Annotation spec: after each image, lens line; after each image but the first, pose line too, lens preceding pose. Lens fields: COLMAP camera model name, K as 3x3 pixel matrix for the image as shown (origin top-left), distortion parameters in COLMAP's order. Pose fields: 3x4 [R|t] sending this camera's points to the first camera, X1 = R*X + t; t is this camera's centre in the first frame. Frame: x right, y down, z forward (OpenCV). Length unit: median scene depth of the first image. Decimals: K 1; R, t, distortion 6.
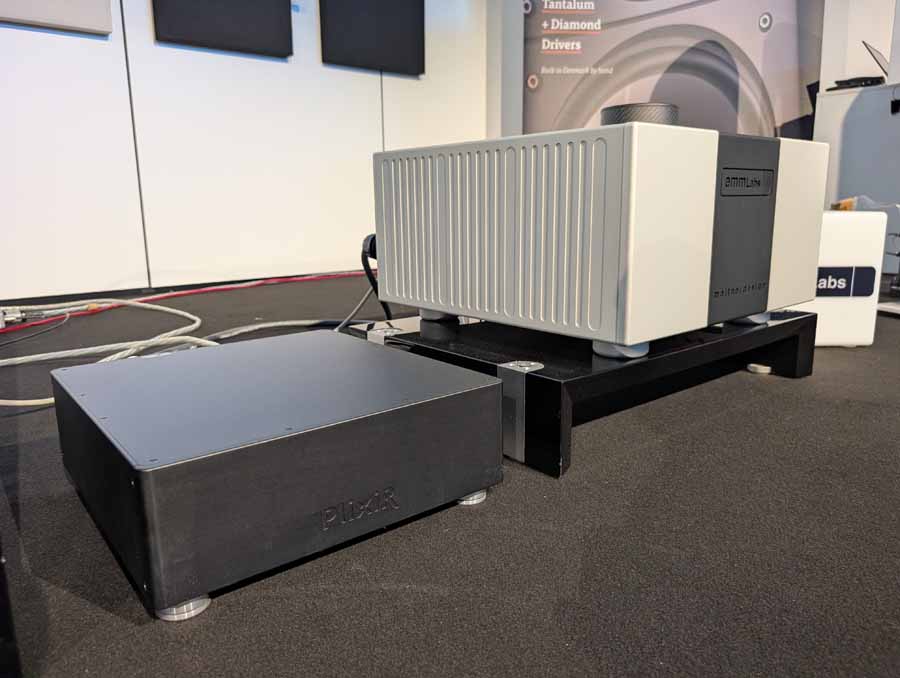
lens RADIAL K [[660.8, 0, 450.0], [0, 660.8, 339.0], [0, 0, 1]] dist [0.009504, 0.001853]
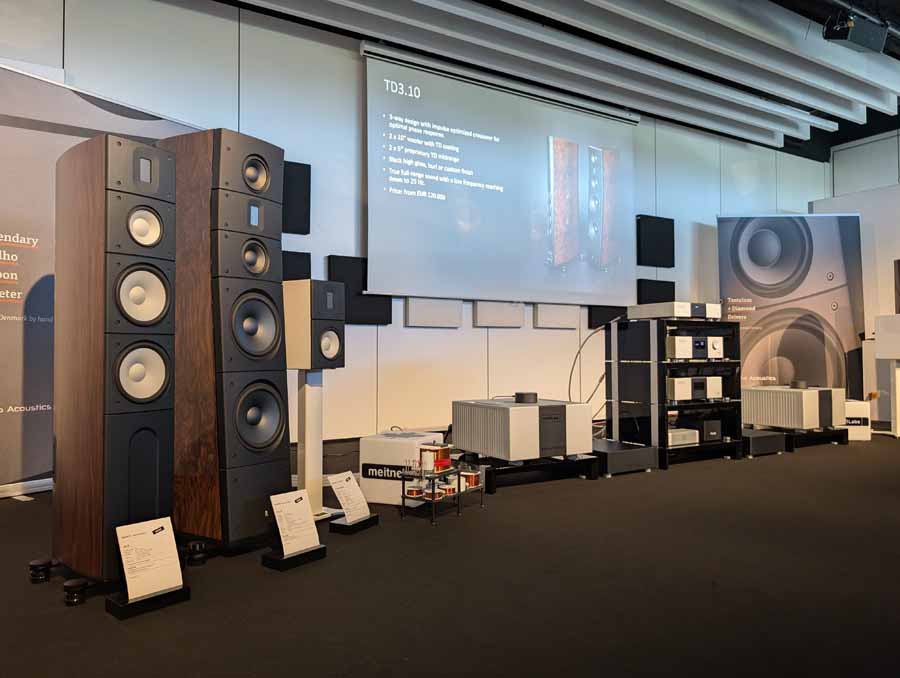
lens RADIAL K [[660.8, 0, 450.0], [0, 660.8, 339.0], [0, 0, 1]] dist [0.009504, 0.001853]
pose [[0.991726, 0.008799, -0.128069, -0.502179], [-0.037426, 0.974125, -0.222892, 0.159009], [0.122794, 0.225841, 0.966394, -1.249114]]
